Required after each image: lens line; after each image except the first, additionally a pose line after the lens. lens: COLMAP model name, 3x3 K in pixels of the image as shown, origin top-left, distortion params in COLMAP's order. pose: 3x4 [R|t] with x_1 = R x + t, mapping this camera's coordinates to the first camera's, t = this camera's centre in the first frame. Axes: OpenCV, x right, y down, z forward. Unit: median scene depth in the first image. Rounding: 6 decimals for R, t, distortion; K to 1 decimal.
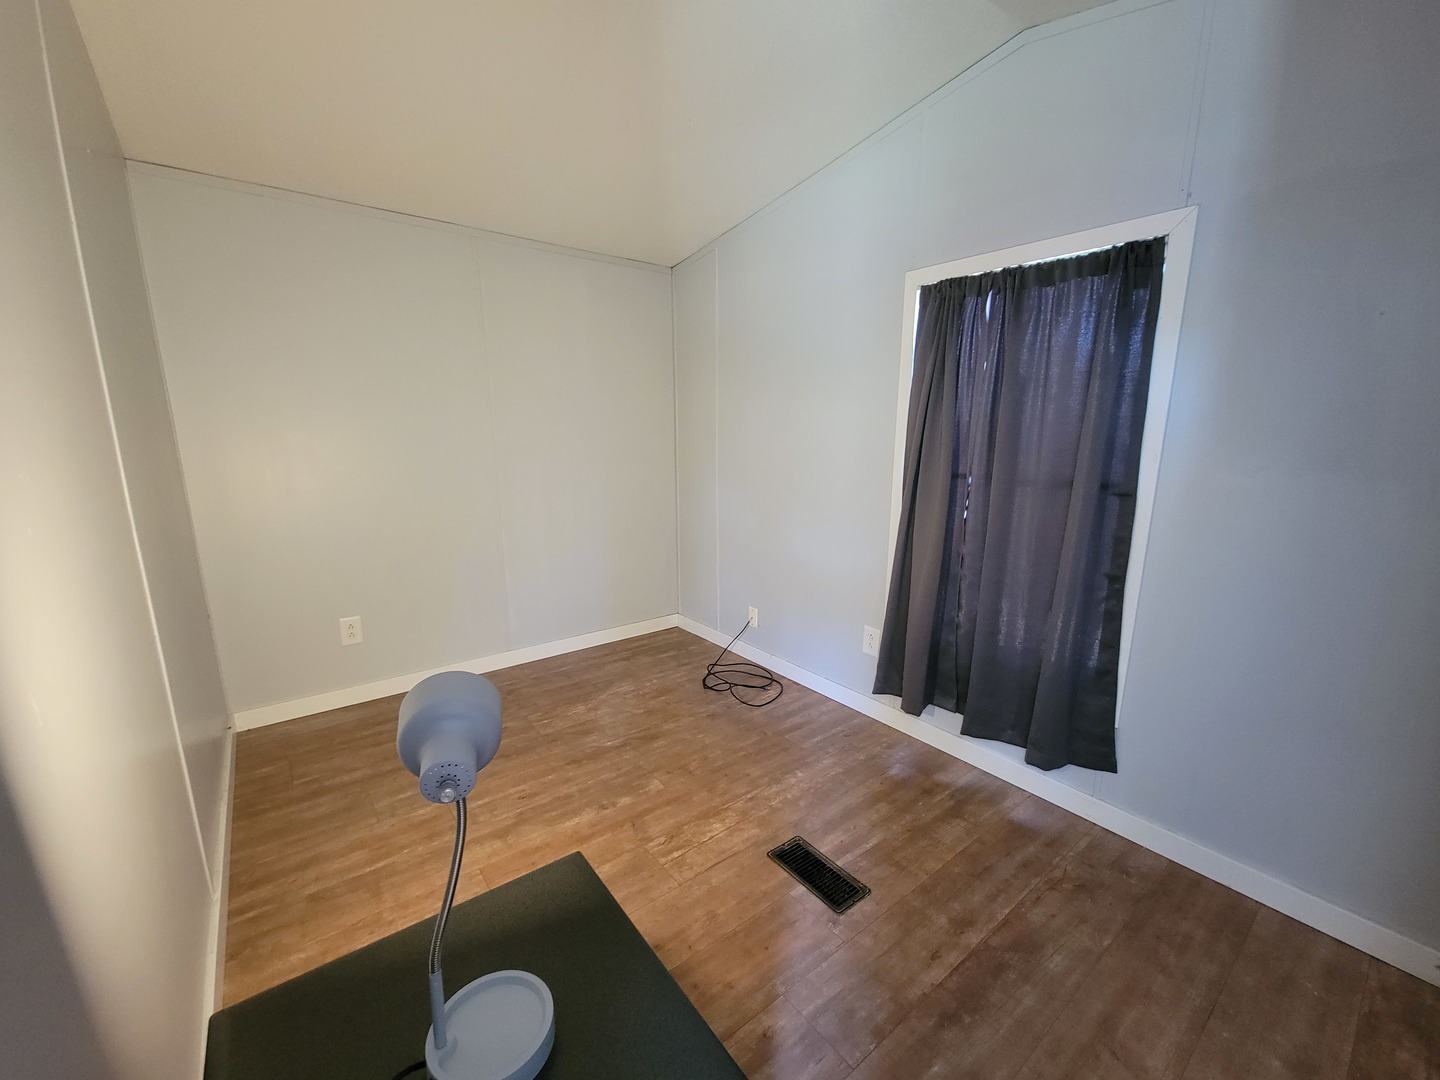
lens RADIAL K [[594.3, 0, 723.1], [0, 594.3, 548.1], [0, 0, 1]] dist [-0.001708, -0.000490]
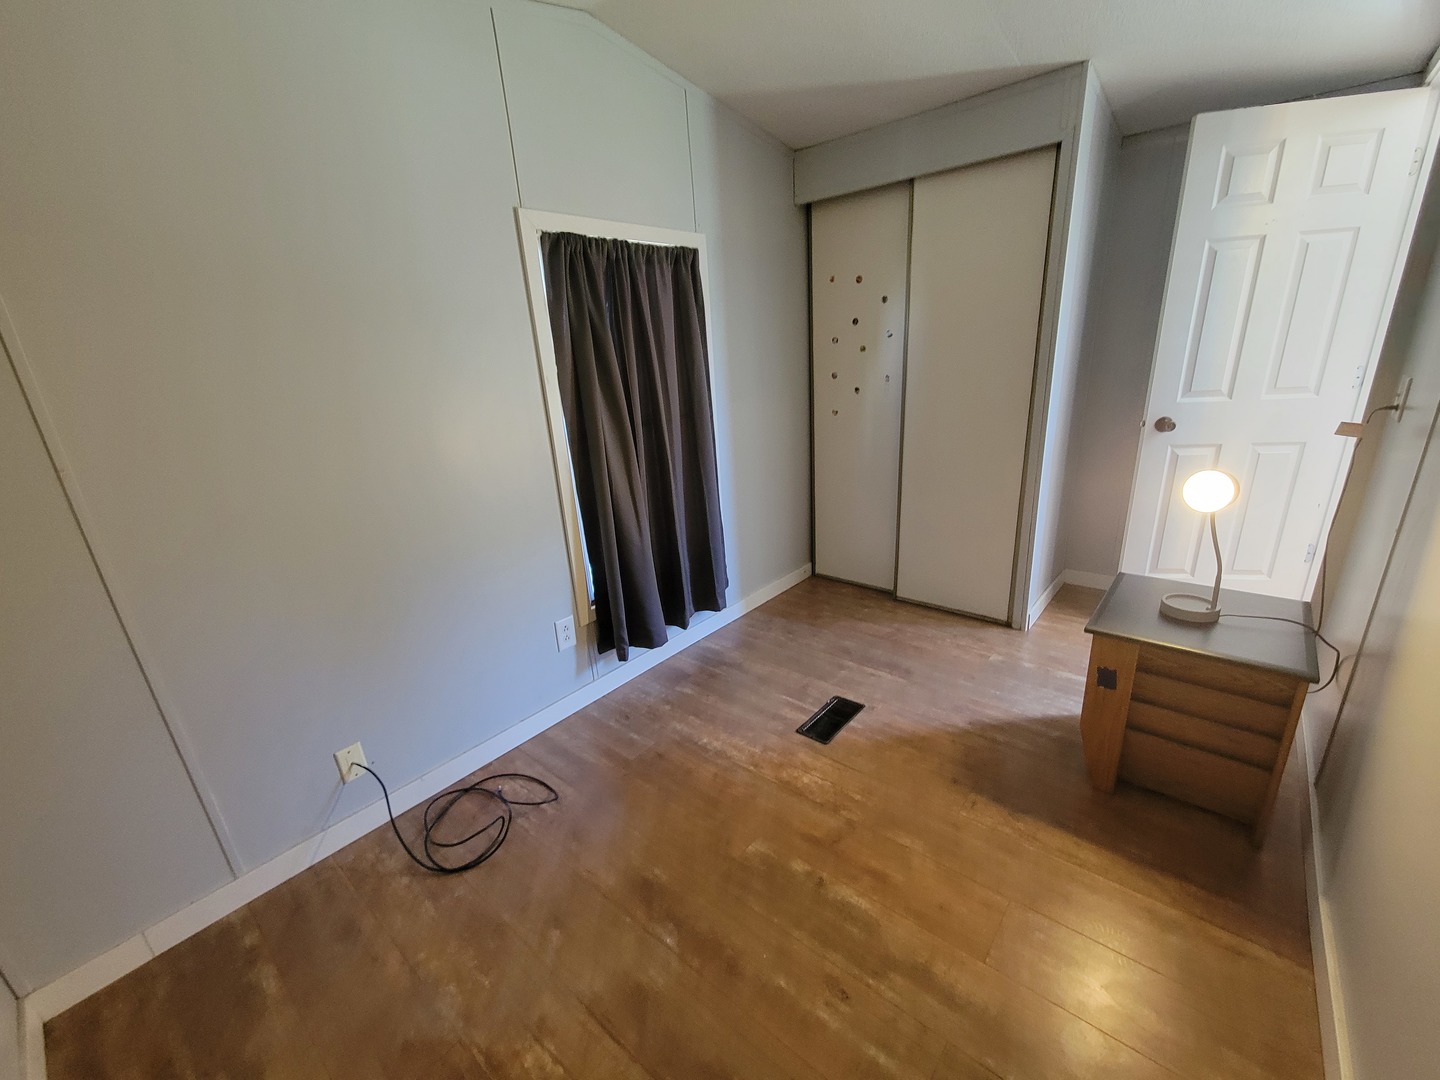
lens RADIAL K [[592.7, 0, 737.9], [0, 592.7, 550.9], [0, 0, 1]] dist [-0.002799, -0.000247]
pose [[-0.219910, -0.311561, 0.924429, -0.746392], [0.254293, 0.896556, 0.362660, -0.267151], [-0.941793, 0.314828, -0.117934, 1.021817]]
